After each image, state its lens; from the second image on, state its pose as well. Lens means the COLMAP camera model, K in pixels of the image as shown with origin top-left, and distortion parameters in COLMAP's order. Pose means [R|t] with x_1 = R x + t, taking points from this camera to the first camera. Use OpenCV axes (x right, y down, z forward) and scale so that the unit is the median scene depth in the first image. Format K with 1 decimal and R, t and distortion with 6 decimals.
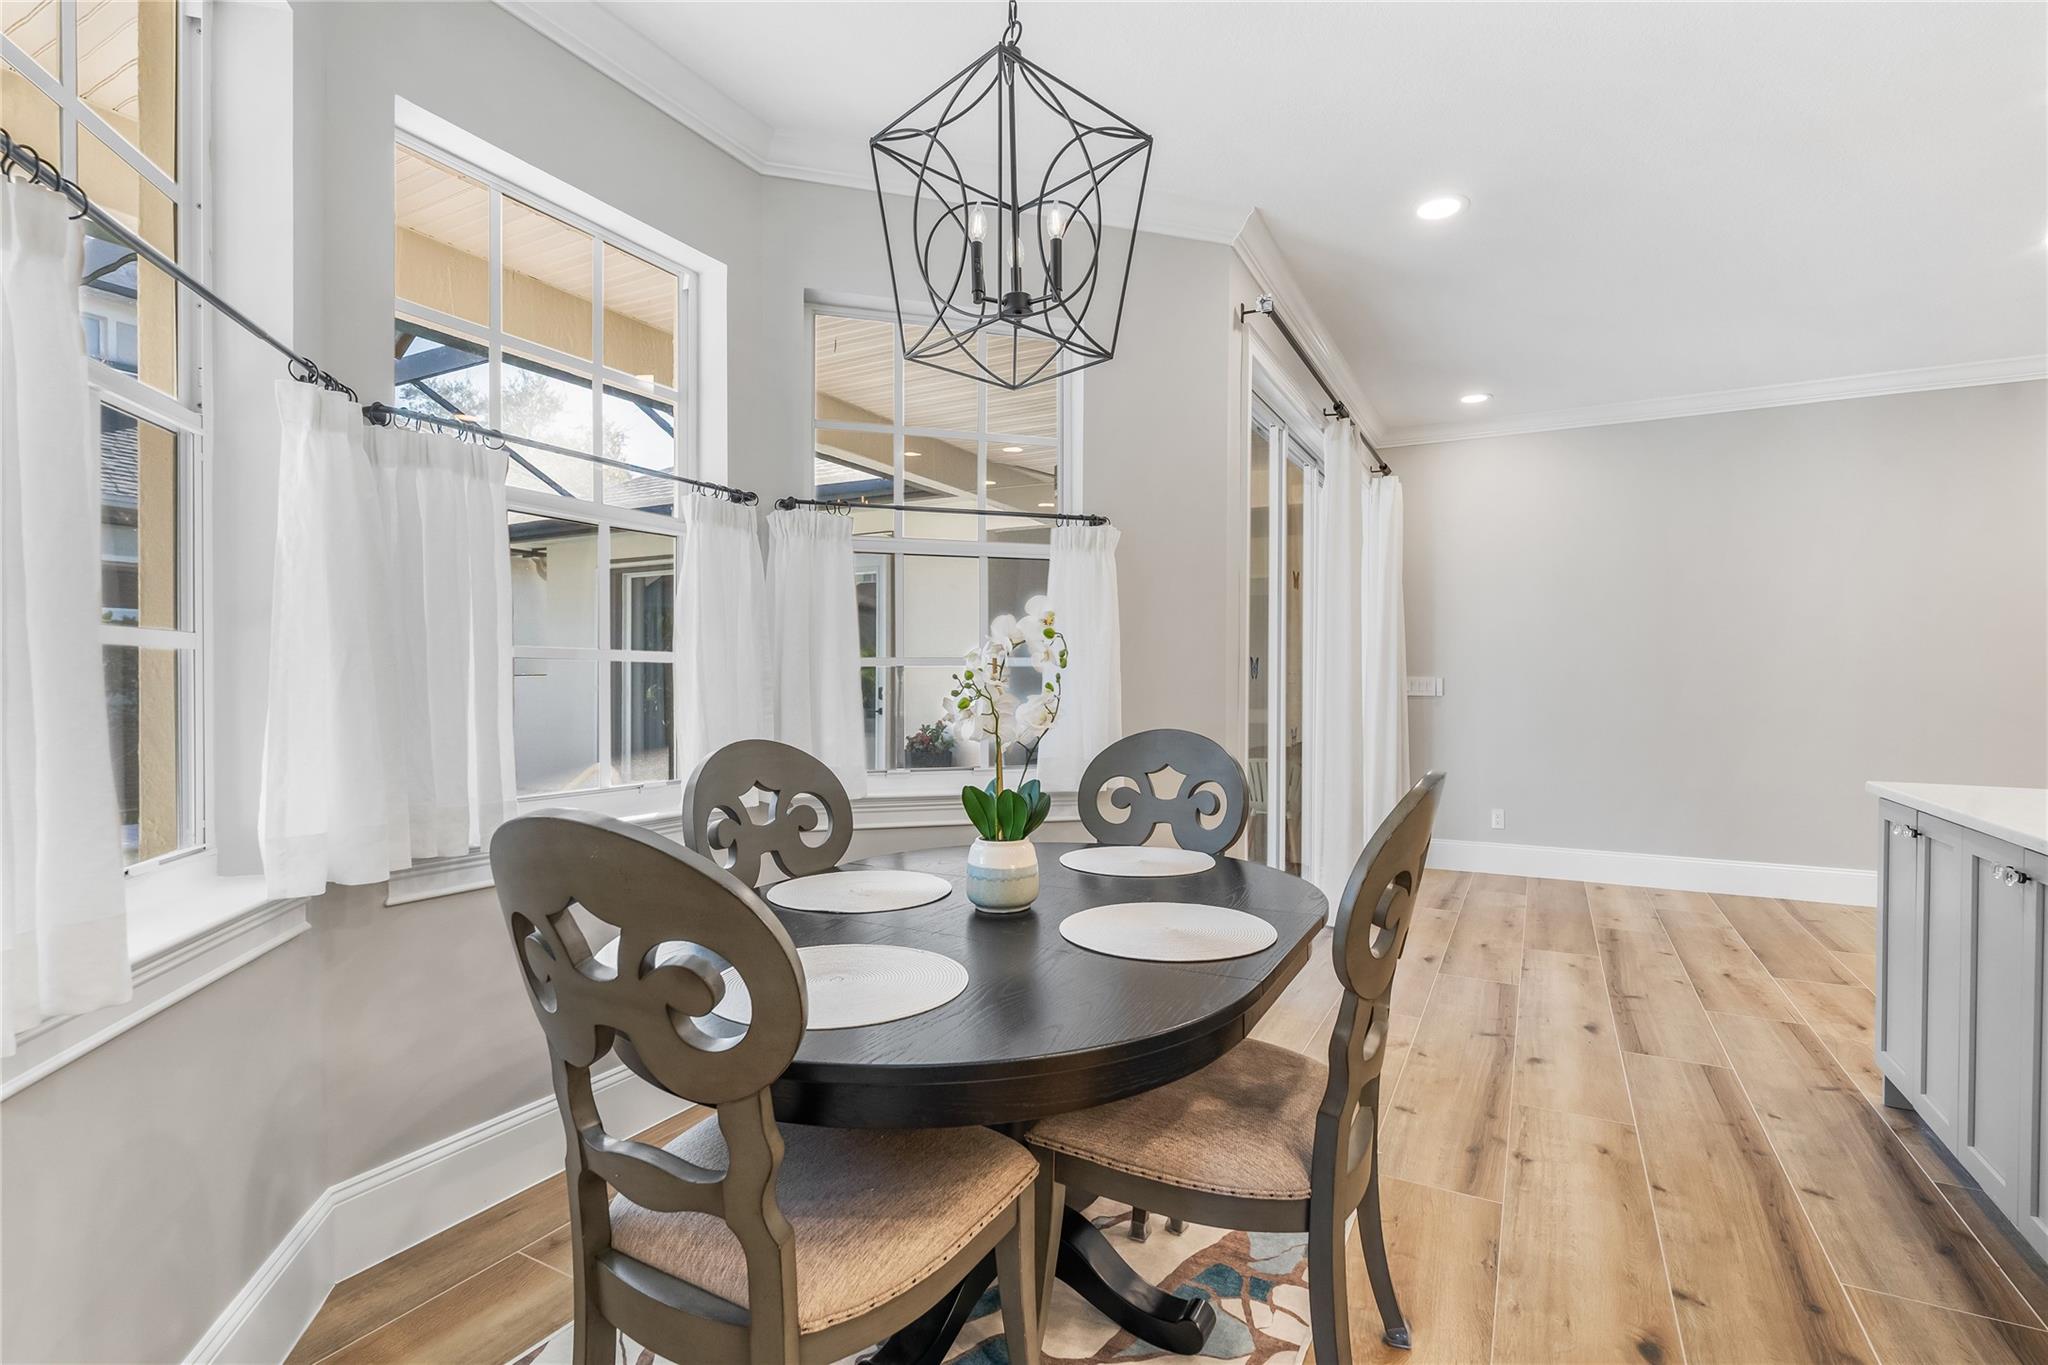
lens RADIAL K [[966.8, 0, 1037.7], [0, 966.8, 686.0], [0, 0, 1]] dist [-0.002769, 0.000407]
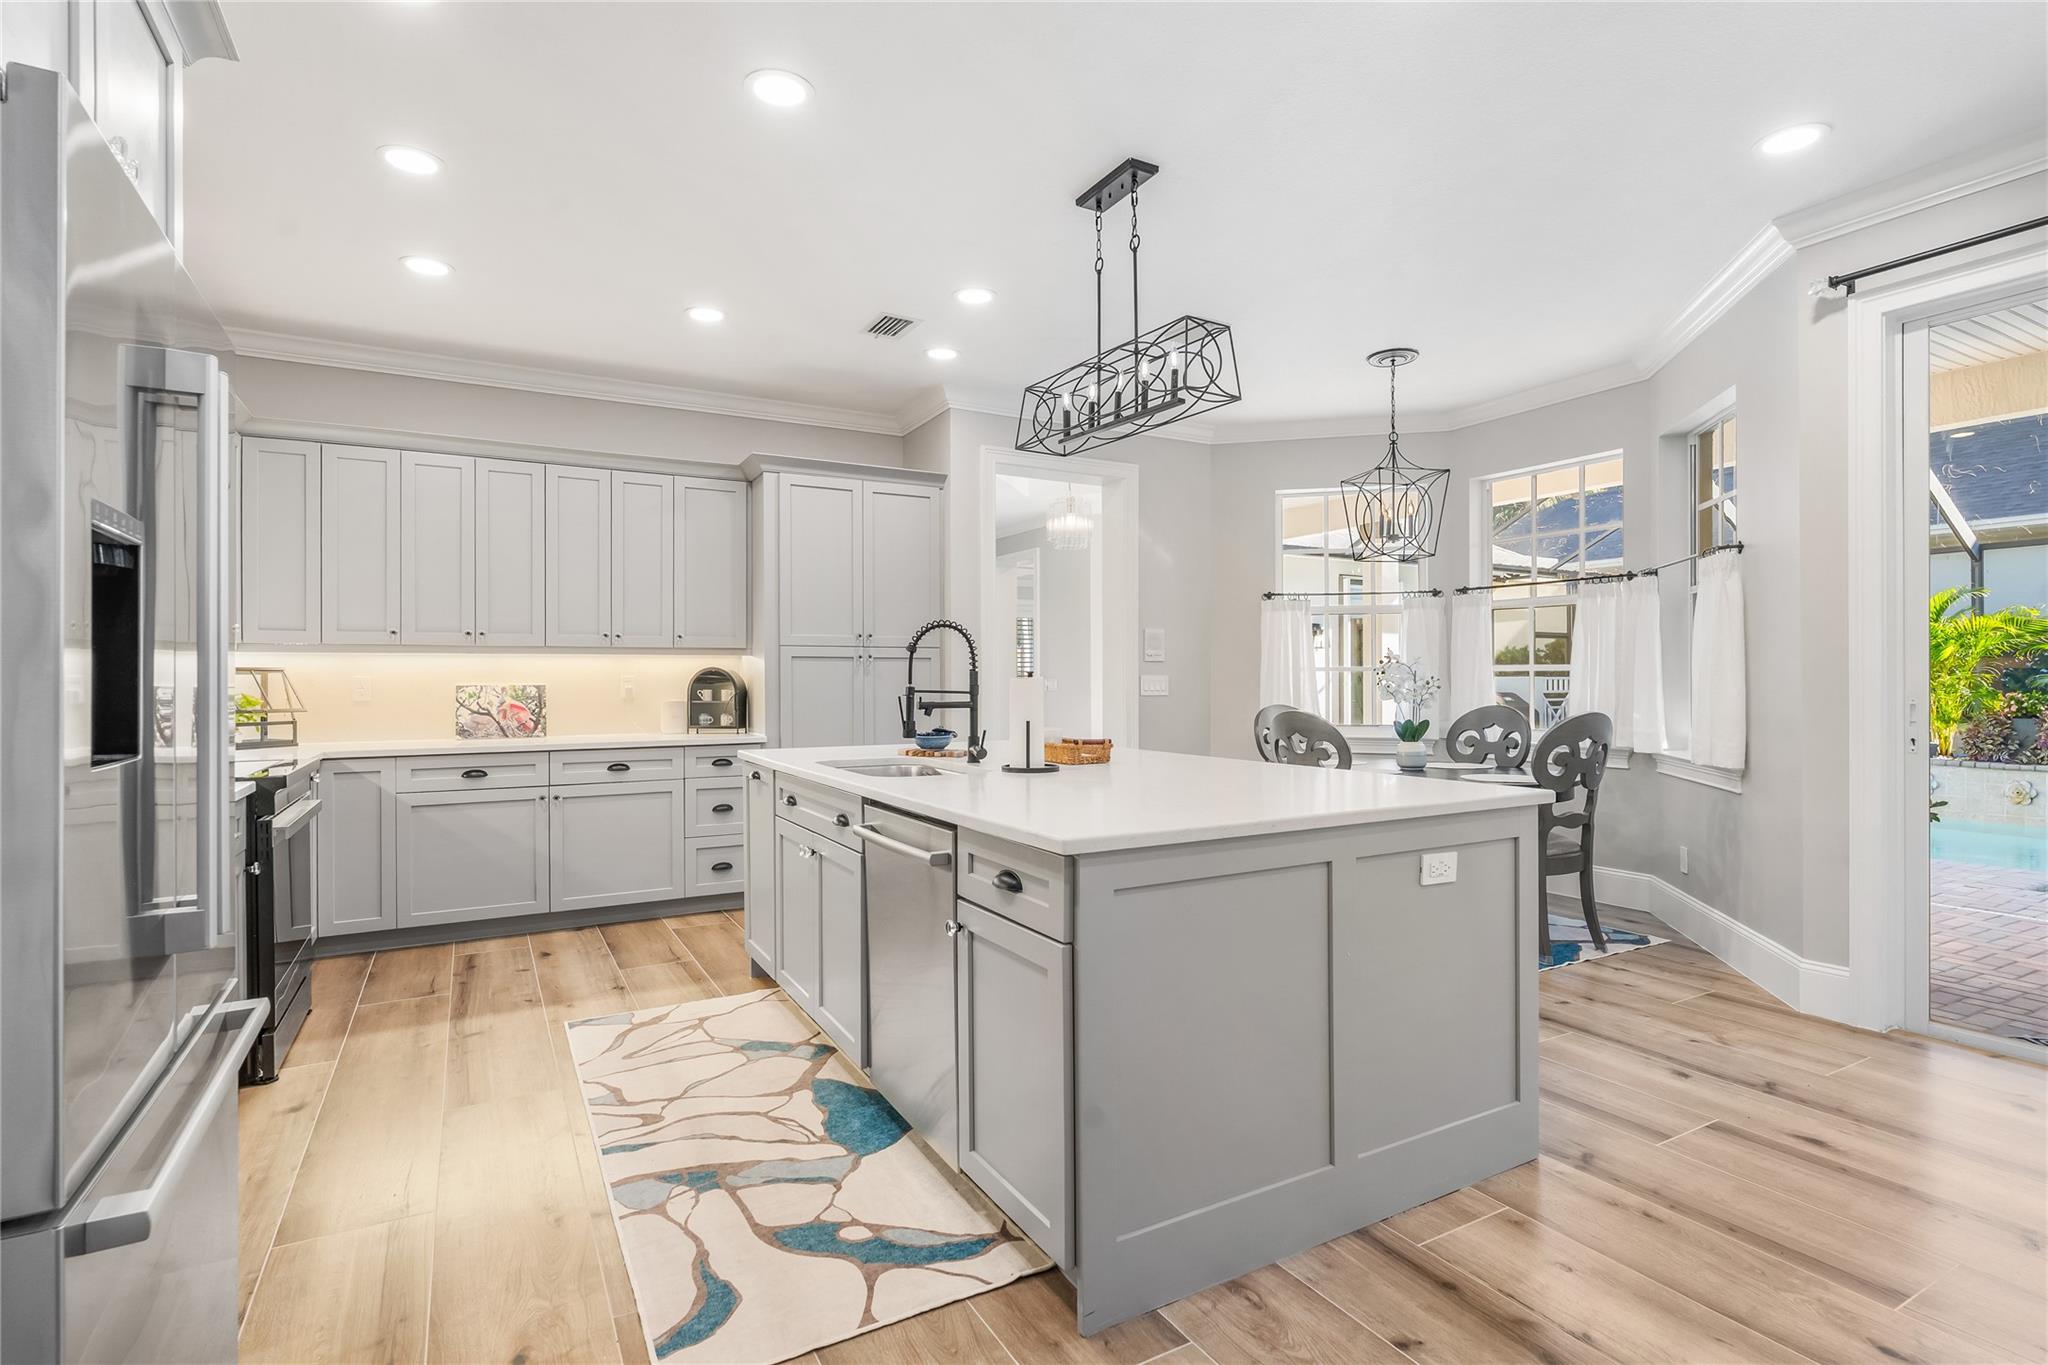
lens RADIAL K [[966.8, 0, 1008.8], [0, 966.8, 697.3], [0, 0, 1]] dist [-0.002769, 0.000407]
pose [[-0.546094, 0.004948, -0.837710, 2.117116], [-0.014320, 0.999781, 0.015241, 0.010029], [0.837602, 0.020319, -0.545903, 1.204977]]
